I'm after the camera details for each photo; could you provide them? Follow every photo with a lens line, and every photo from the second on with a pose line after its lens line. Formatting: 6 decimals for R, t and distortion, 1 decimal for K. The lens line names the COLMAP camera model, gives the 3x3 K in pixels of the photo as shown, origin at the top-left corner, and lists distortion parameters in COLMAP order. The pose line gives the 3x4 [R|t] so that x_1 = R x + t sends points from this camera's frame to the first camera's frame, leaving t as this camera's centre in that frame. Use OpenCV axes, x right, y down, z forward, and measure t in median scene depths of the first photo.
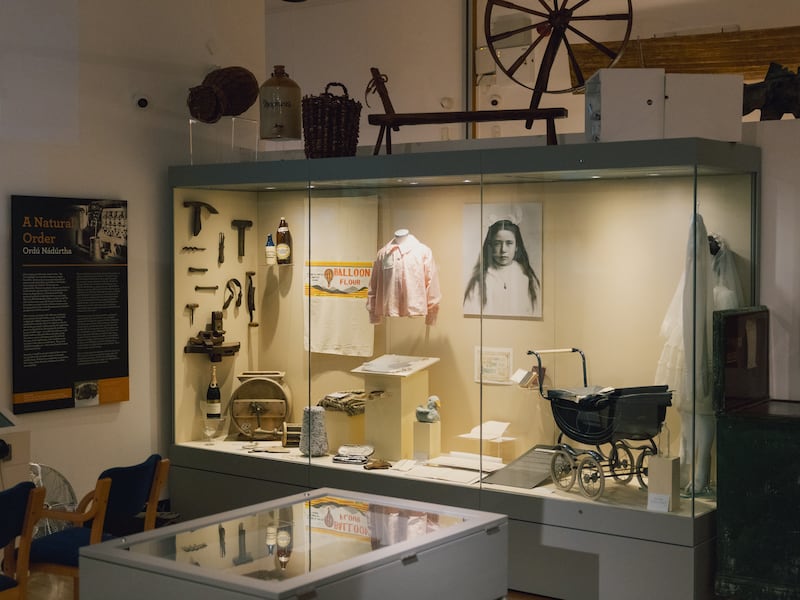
lens RADIAL K [[1206.4, 0, 400.0], [0, 1206.4, 300.0], [0, 0, 1]] dist [-0.133718, 0.917638]
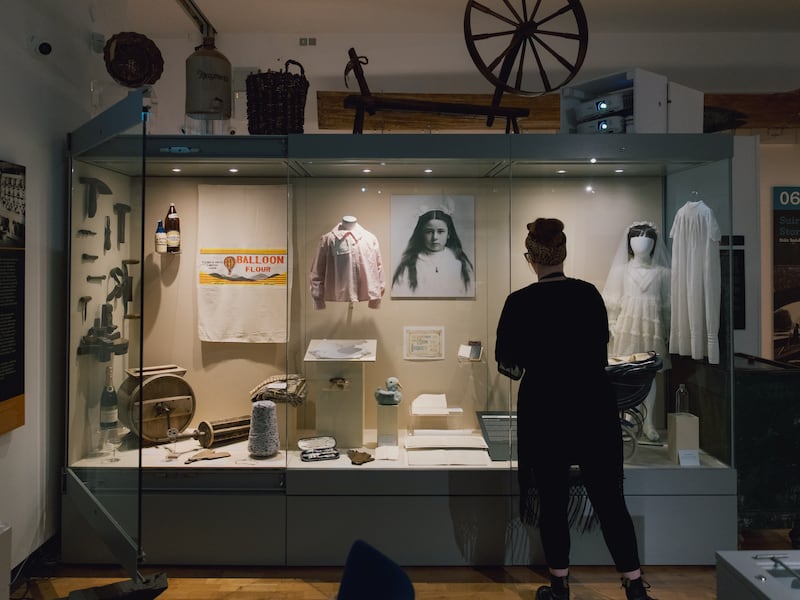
lens RADIAL K [[642.5, 0, 400.1], [0, 642.5, 249.1], [0, 0, 1]] dist [-0.003941, -0.004926]
pose [[0.804773, 0.008331, 0.593525, -0.281819], [0.025098, 0.998530, -0.048047, -0.003155], [-0.593053, 0.053563, 0.803380, 0.529575]]
